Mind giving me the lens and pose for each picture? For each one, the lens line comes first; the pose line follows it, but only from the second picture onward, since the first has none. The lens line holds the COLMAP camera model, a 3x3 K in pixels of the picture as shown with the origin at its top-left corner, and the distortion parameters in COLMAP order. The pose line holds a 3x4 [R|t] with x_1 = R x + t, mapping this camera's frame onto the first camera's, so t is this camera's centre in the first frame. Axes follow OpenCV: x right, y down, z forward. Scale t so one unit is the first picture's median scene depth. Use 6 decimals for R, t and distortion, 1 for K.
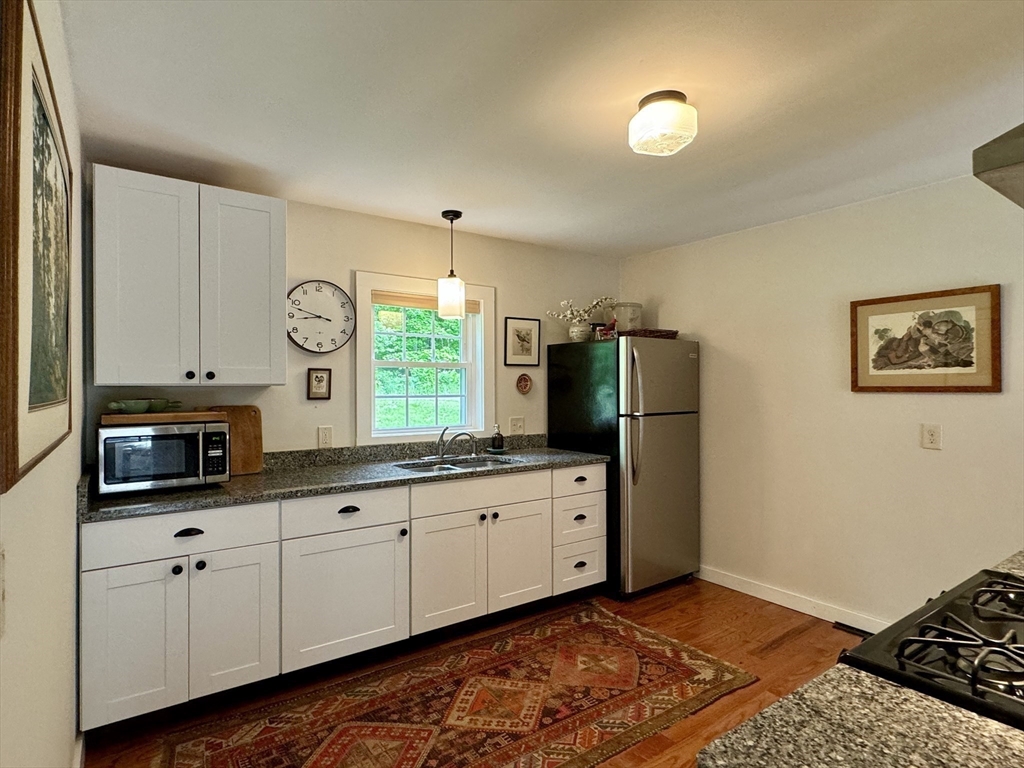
lens RADIAL K [[543.0, 0, 514.8], [0, 543.0, 384.7], [0, 0, 1]] dist [-0.002483, 0.001025]
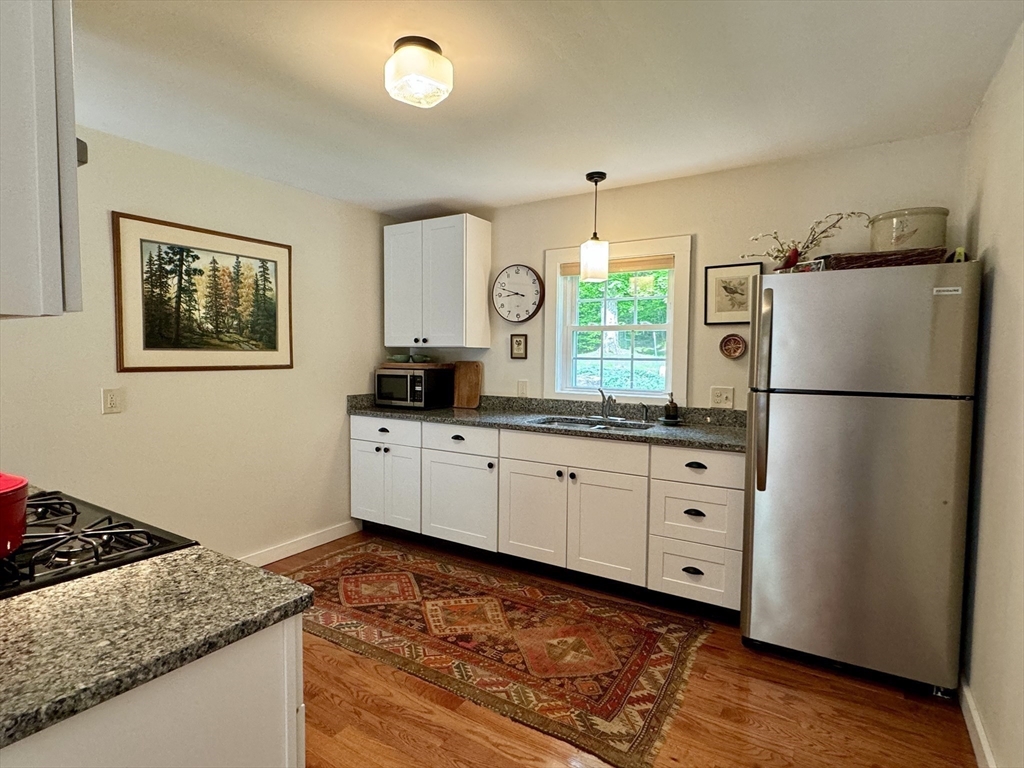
lens RADIAL K [[543.0, 0, 515.9], [0, 543.0, 383.4], [0, 0, 1]] dist [-0.002483, 0.001025]
pose [[0.388014, 0.055135, -0.920003, 0.853902], [-0.008259, 0.998377, 0.056349, 0.013684], [0.921617, -0.014265, 0.387839, 0.521319]]
